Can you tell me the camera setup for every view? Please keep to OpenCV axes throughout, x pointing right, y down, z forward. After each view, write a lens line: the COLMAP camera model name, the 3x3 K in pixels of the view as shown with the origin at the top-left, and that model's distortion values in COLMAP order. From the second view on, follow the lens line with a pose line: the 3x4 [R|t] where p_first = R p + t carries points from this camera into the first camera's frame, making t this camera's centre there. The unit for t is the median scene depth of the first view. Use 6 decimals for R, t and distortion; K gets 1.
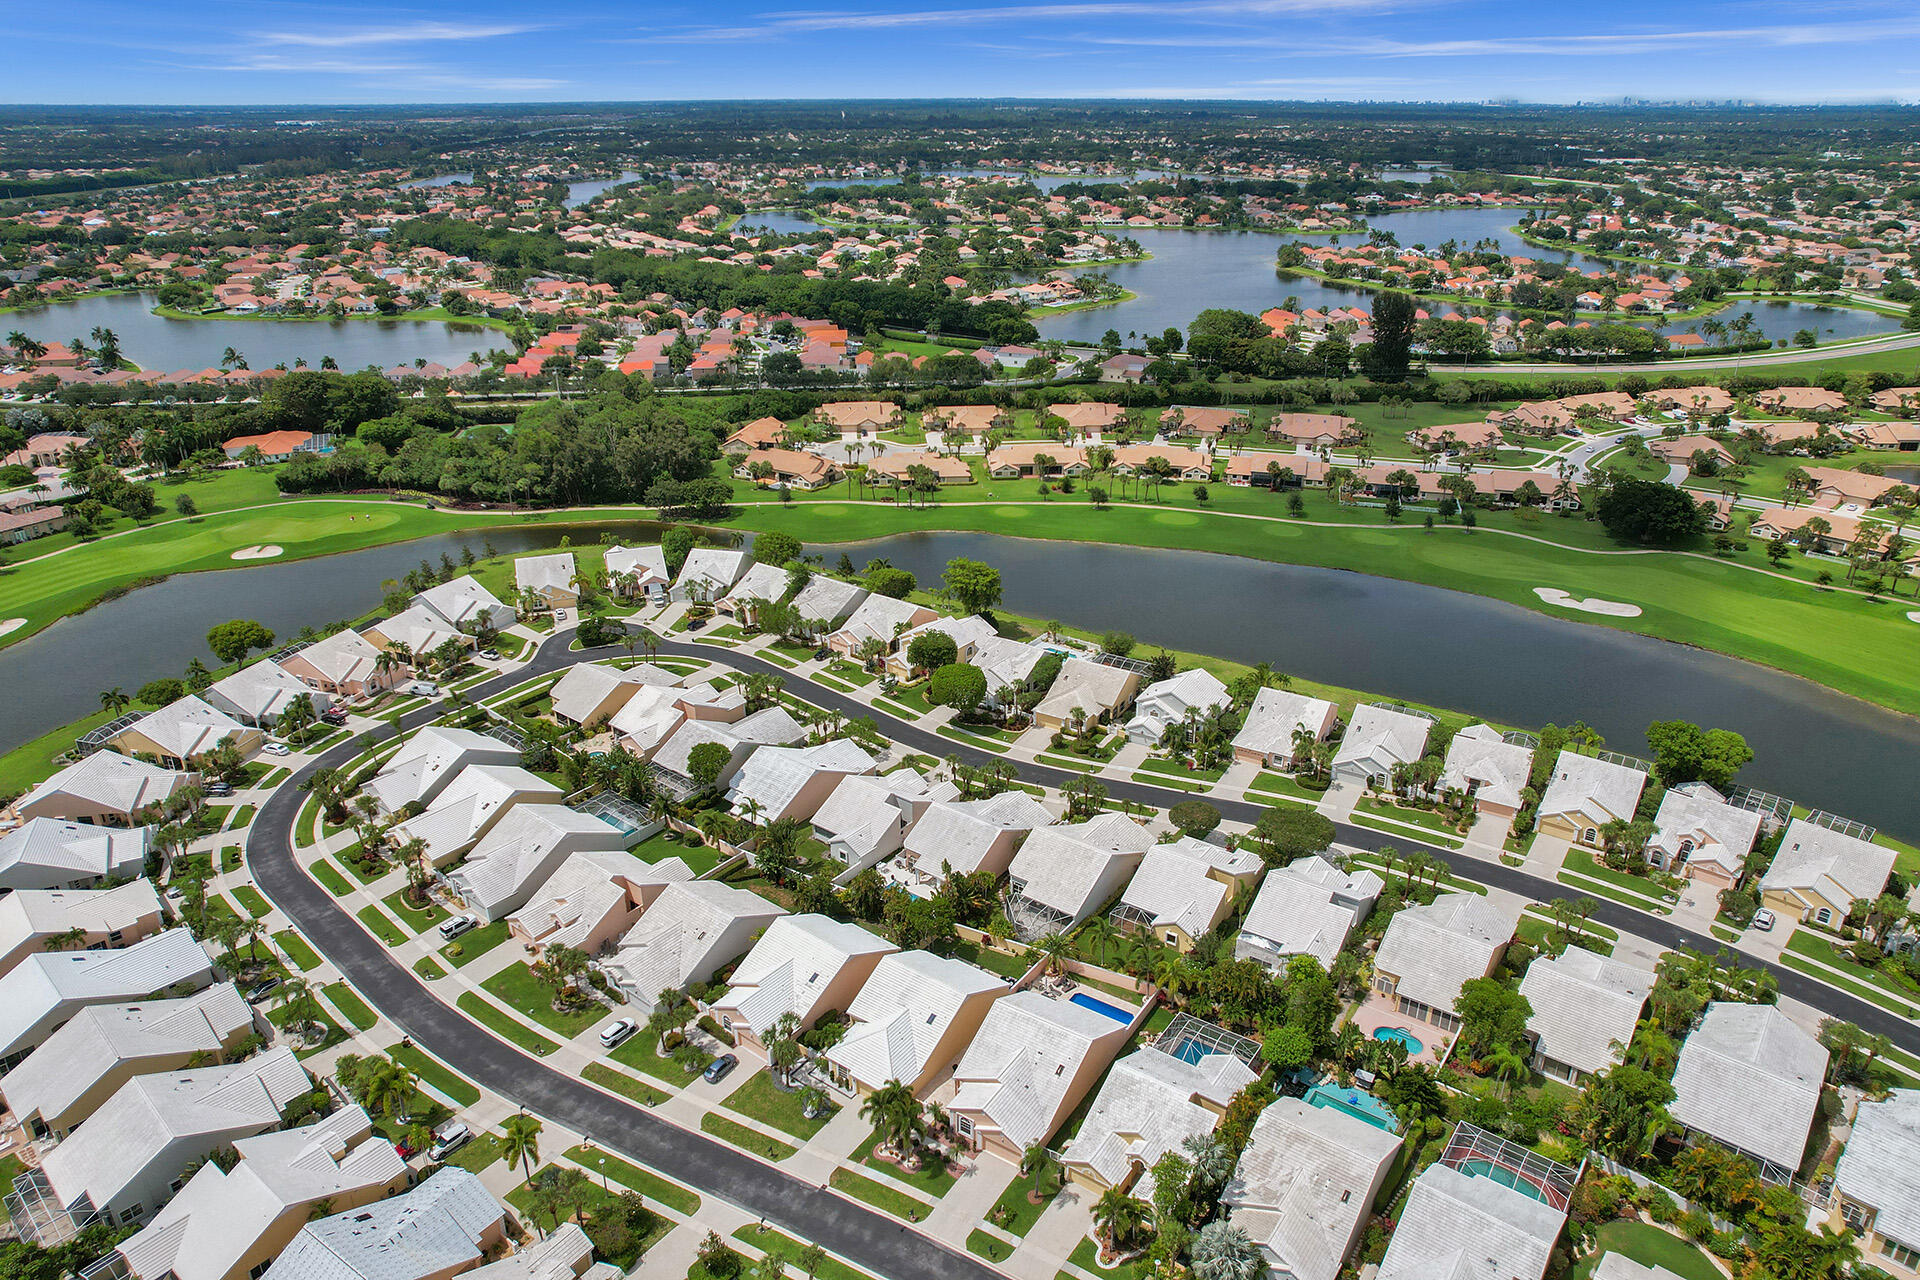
lens RADIAL K [[1246.6, 0, 961.5], [0, 1246.6, 630.3], [0, 0, 1]] dist [-0.072529, 0.065616]
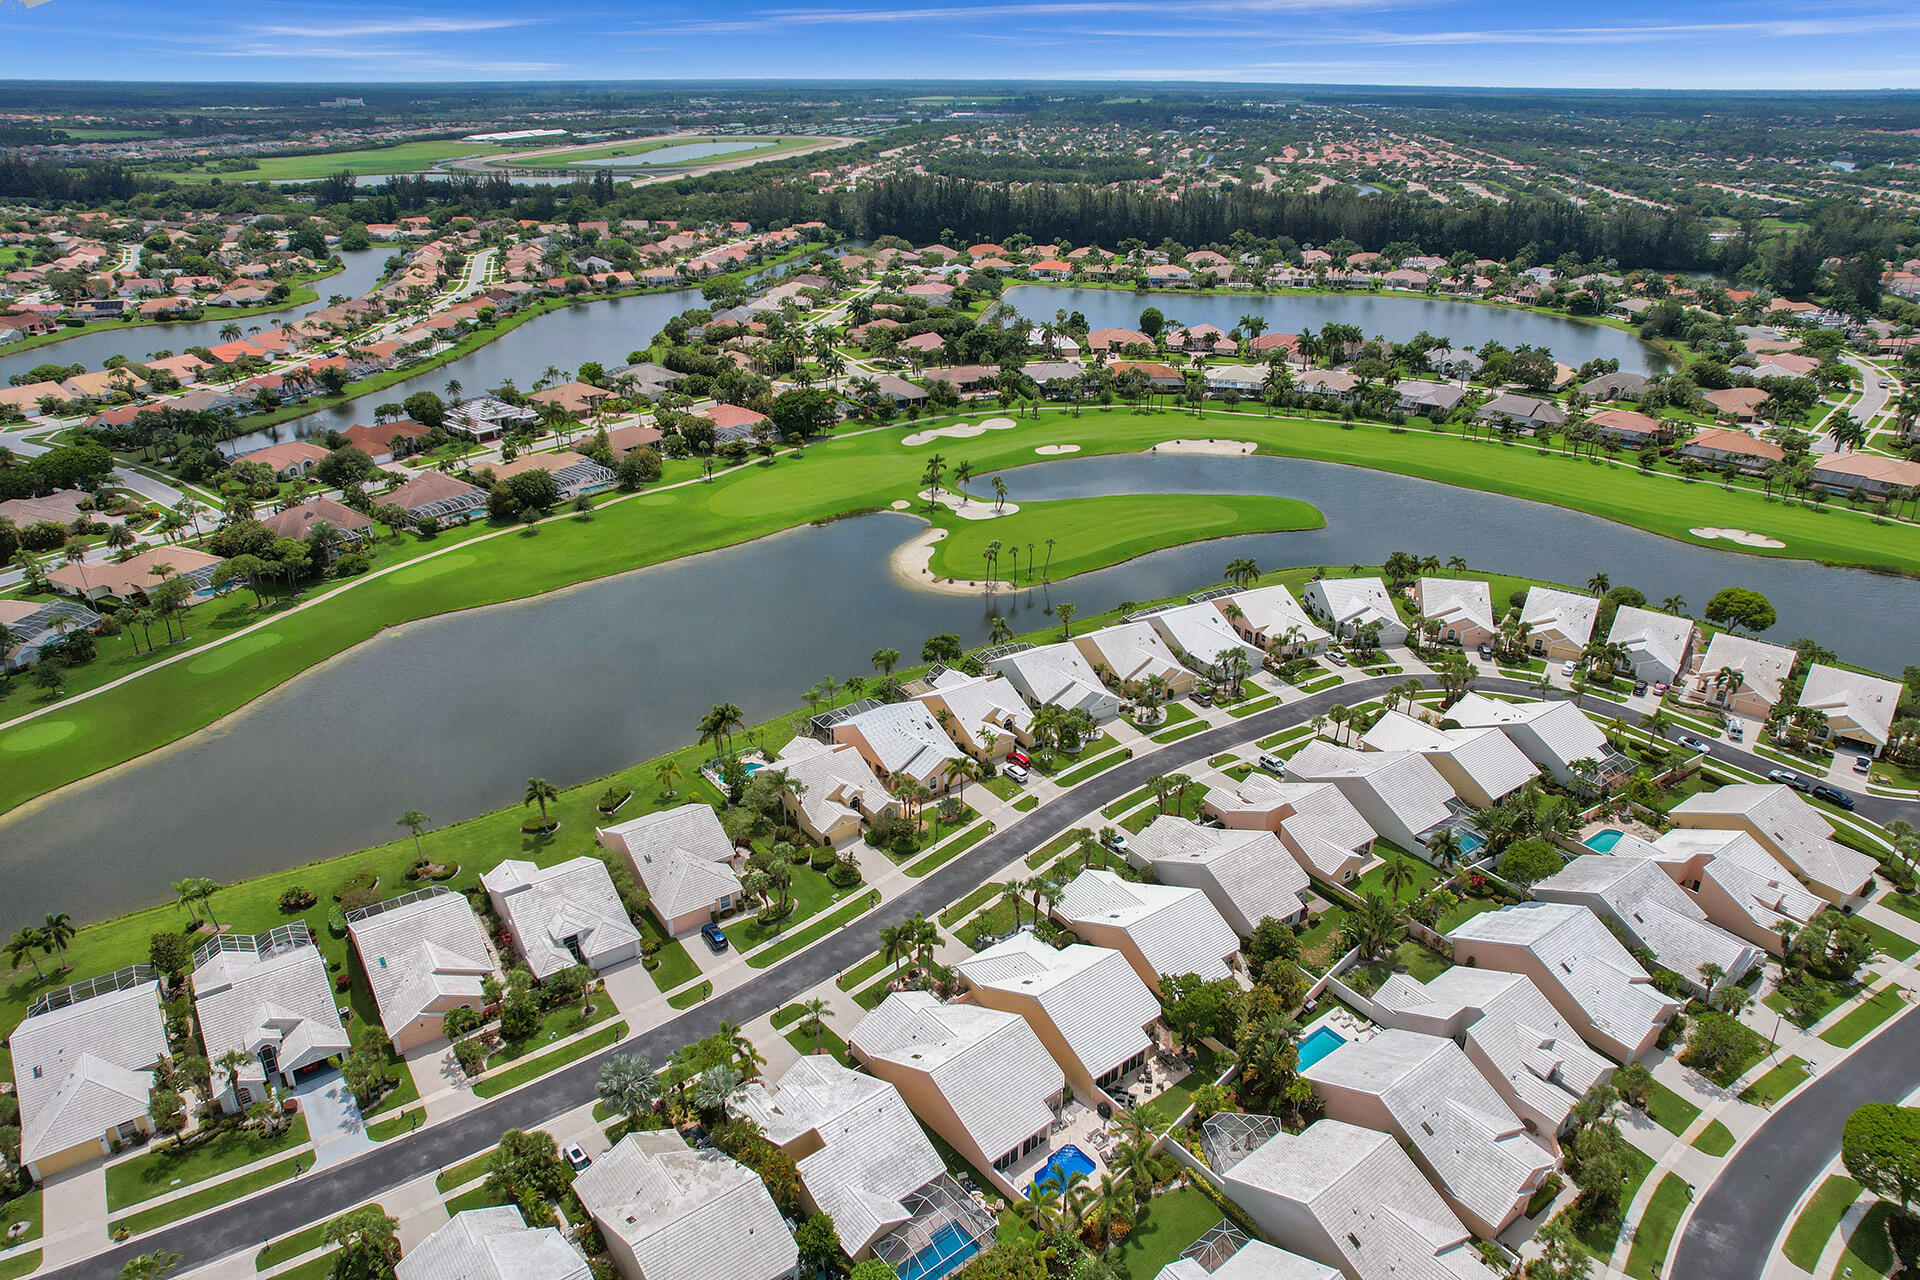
lens RADIAL K [[1246.6, 0, 961.5], [0, 1246.6, 630.3], [0, 0, 1]] dist [-0.072529, 0.065616]
pose [[-0.270734, 0.395801, -0.877522, 0.633262], [-0.387643, 0.789568, 0.475726, -0.294655], [0.881156, 0.468961, -0.060333, 0.778253]]
